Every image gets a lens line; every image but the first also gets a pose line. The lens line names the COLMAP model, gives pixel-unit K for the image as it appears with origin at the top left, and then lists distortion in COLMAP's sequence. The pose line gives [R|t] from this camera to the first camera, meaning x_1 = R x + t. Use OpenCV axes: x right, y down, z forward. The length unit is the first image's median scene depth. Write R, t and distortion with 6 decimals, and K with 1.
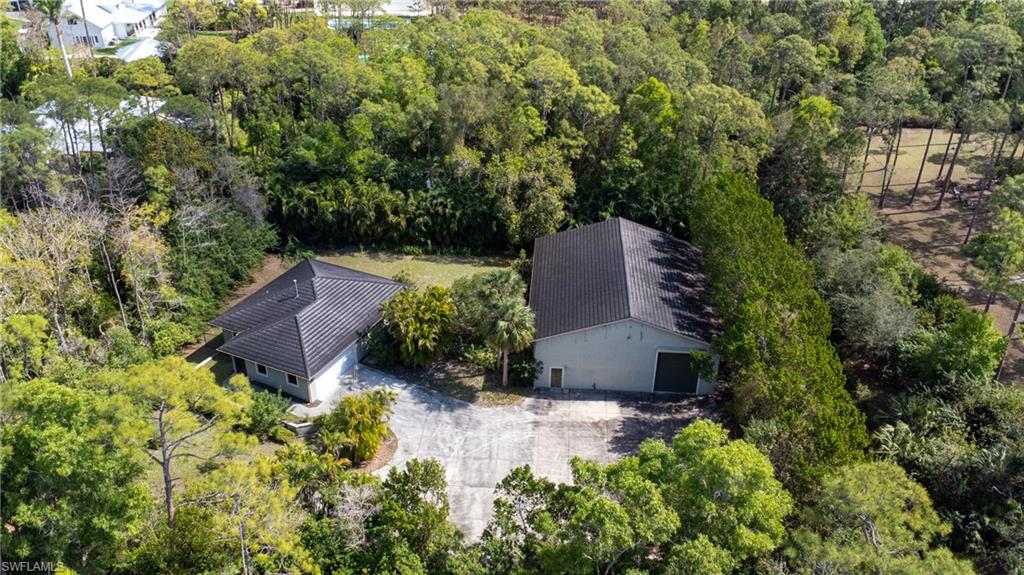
lens RADIAL K [[783.1, 0, 512.4], [0, 783.1, 290.7], [0, 0, 1]] dist [0.005749, 0.003558]
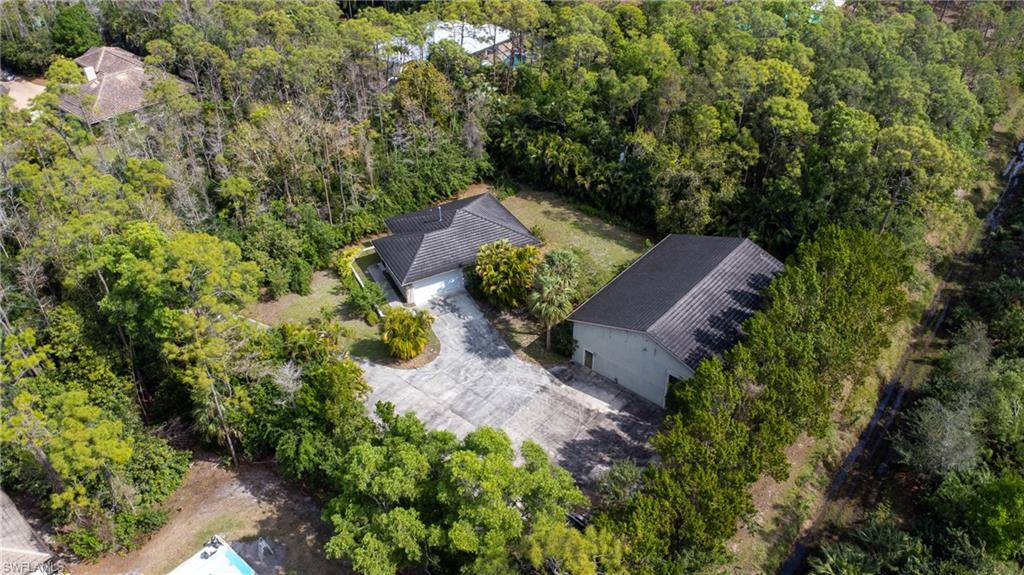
lens RADIAL K [[783.1, 0, 512.6], [0, 783.1, 284.4], [0, 0, 1]] dist [0.005749, 0.003558]
pose [[0.809548, 0.337009, -0.480683, 0.464354], [-0.294072, 0.941468, 0.164802, -0.139061], [0.508088, 0.007940, 0.861269, -0.000753]]
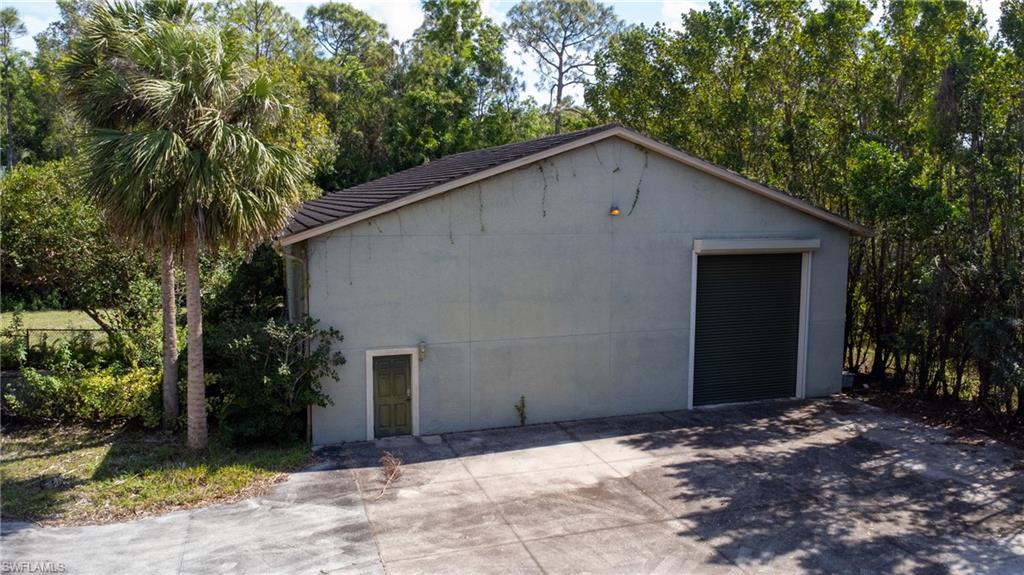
lens RADIAL K [[783.1, 0, 513.2], [0, 783.1, 288.1], [0, 0, 1]] dist [0.005749, 0.003558]
pose [[0.924421, -0.048340, 0.378299, -0.008499], [0.193235, 0.914550, -0.355330, 0.184684], [-0.328796, 0.401575, 0.854769, 0.732553]]
